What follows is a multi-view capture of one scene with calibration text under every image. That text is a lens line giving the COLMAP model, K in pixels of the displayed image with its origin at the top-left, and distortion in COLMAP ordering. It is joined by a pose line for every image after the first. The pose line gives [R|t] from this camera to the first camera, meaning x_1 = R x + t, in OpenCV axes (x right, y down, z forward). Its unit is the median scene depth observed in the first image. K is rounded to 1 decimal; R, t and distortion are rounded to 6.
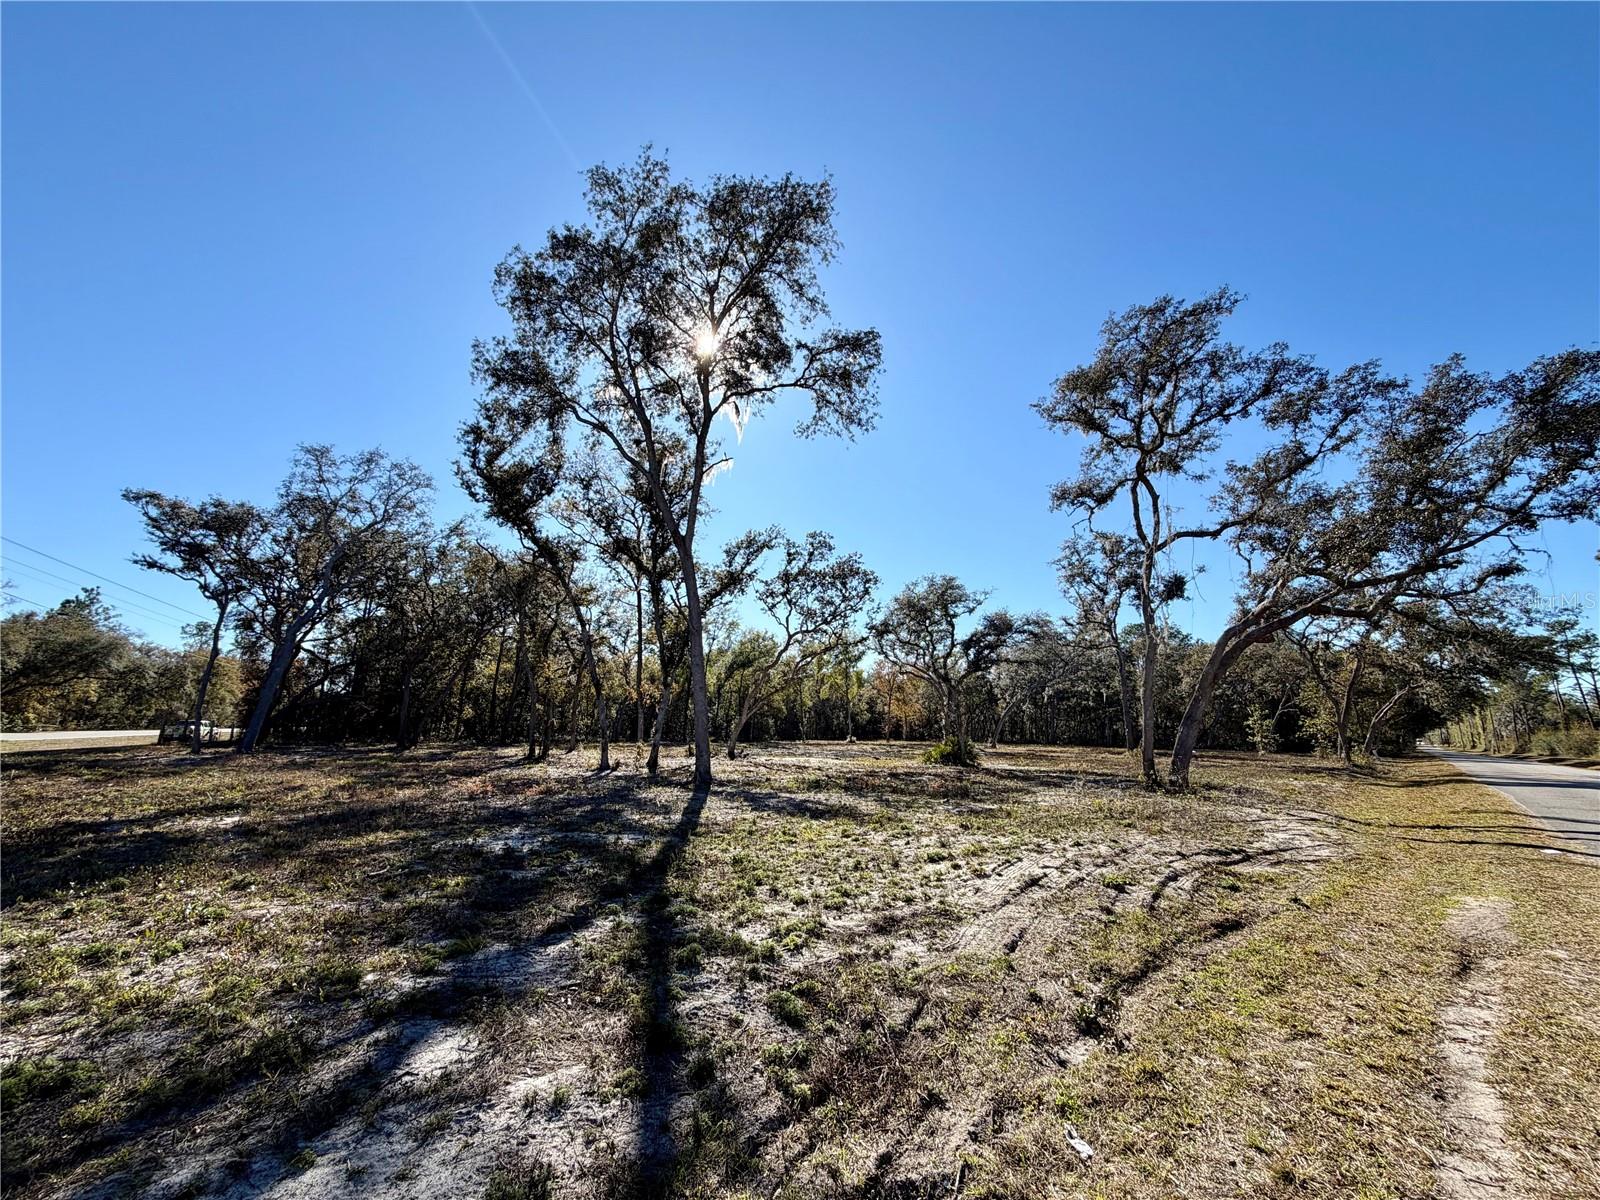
lens RADIAL K [[640.1, 0, 794.1], [0, 640.1, 602.6], [0, 0, 1]] dist [0.005021, -0.000649]
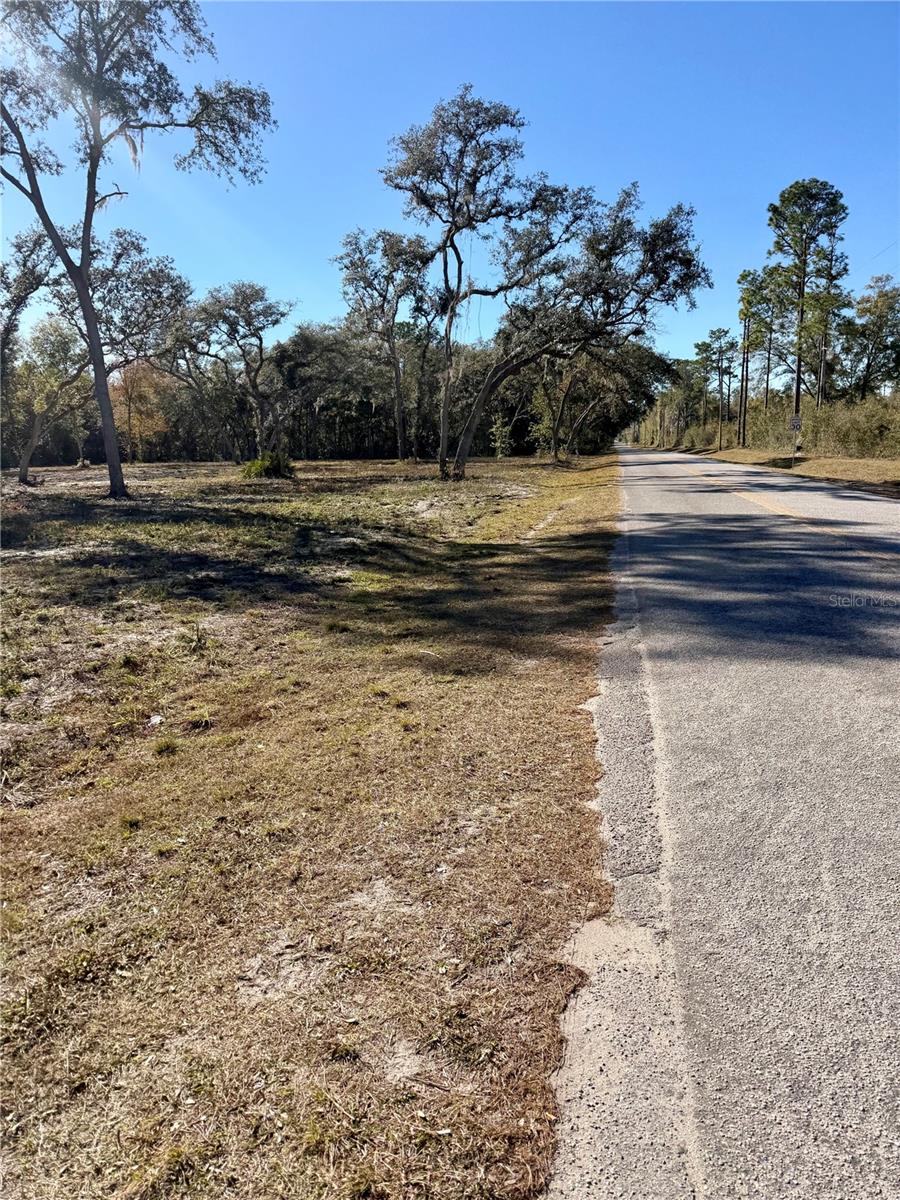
lens RADIAL K [[833.0, 0, 442.0], [0, 833.0, 600.6], [0, 0, 1]] dist [0.133442, -0.236929]
pose [[0.848208, -0.134734, 0.512241, -0.245158], [-0.062909, 0.934633, 0.350005, -0.063689], [-0.525915, -0.329101, 0.784287, -0.311612]]
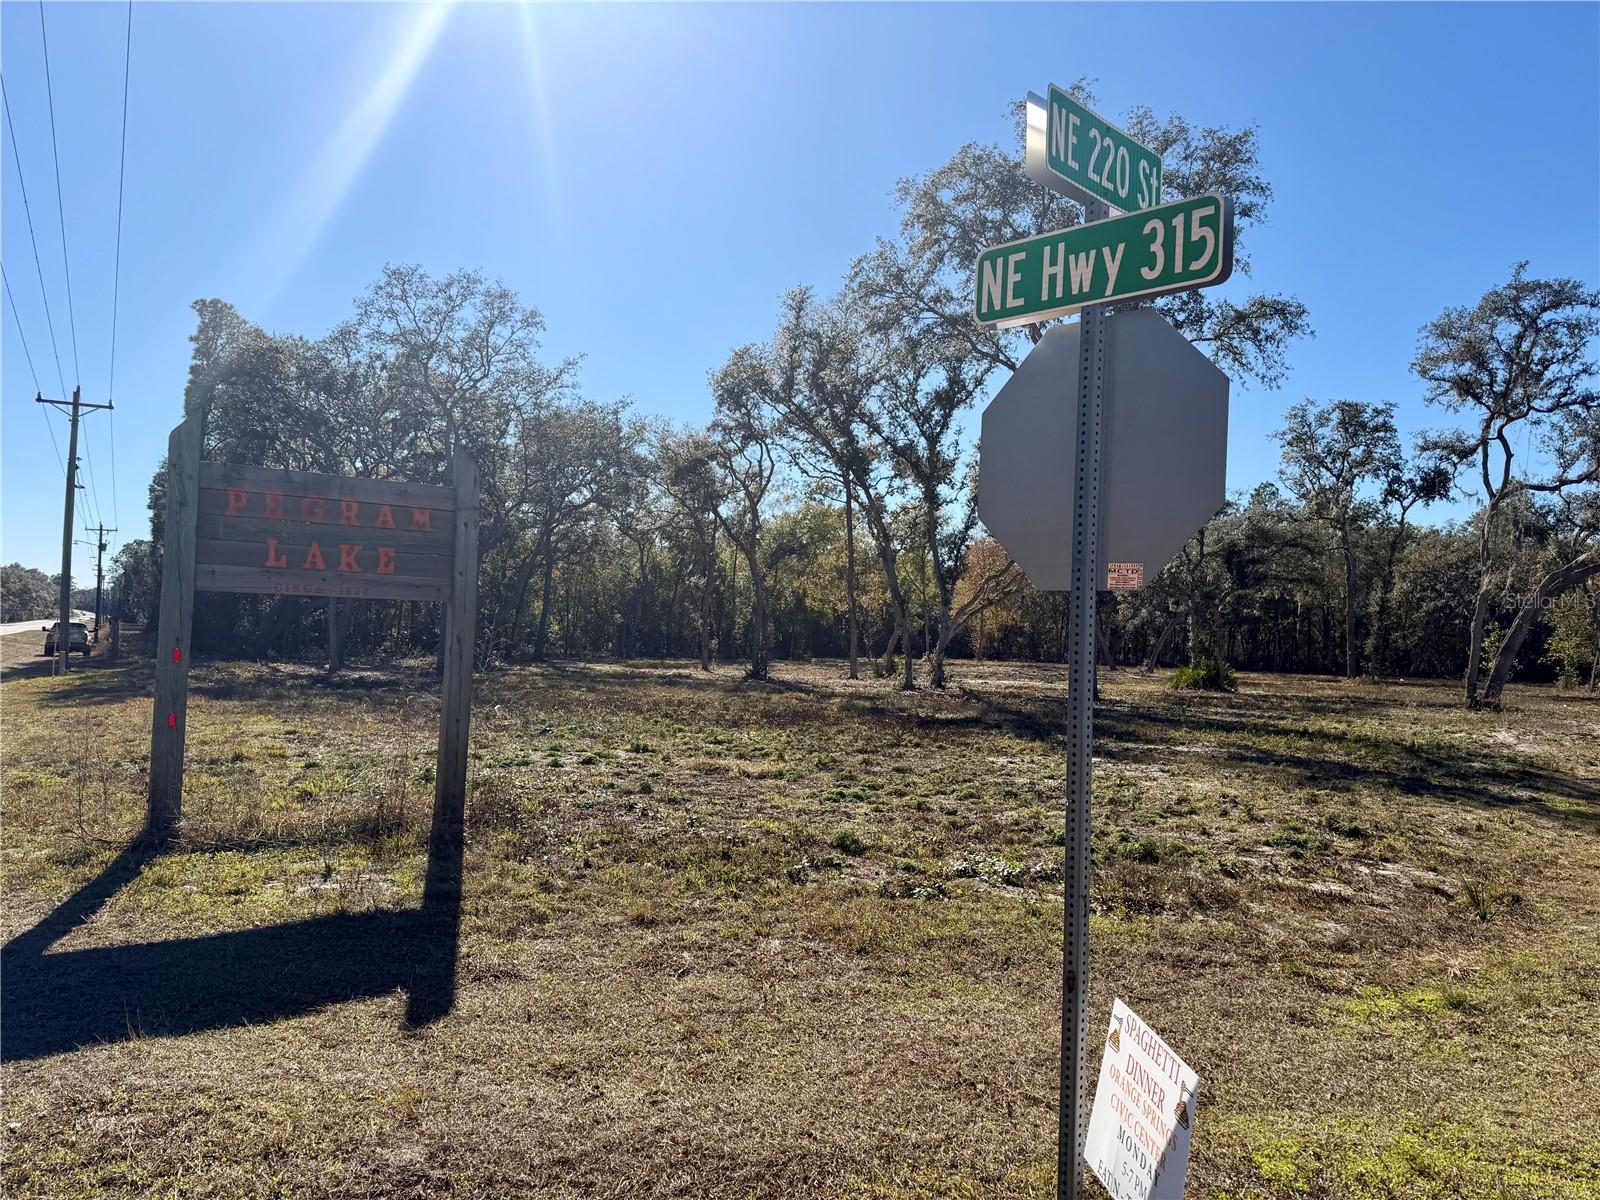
lens RADIAL K [[1112.8, 0, 800.0], [0, 1112.8, 600.0], [0, 0, 1]] dist [0.004954, 0.000386]
pose [[0.994673, 0.017422, 0.101602, -0.456453], [-0.033520, 0.986715, 0.158963, -0.097016], [-0.097483, -0.161521, 0.982043, -0.440118]]
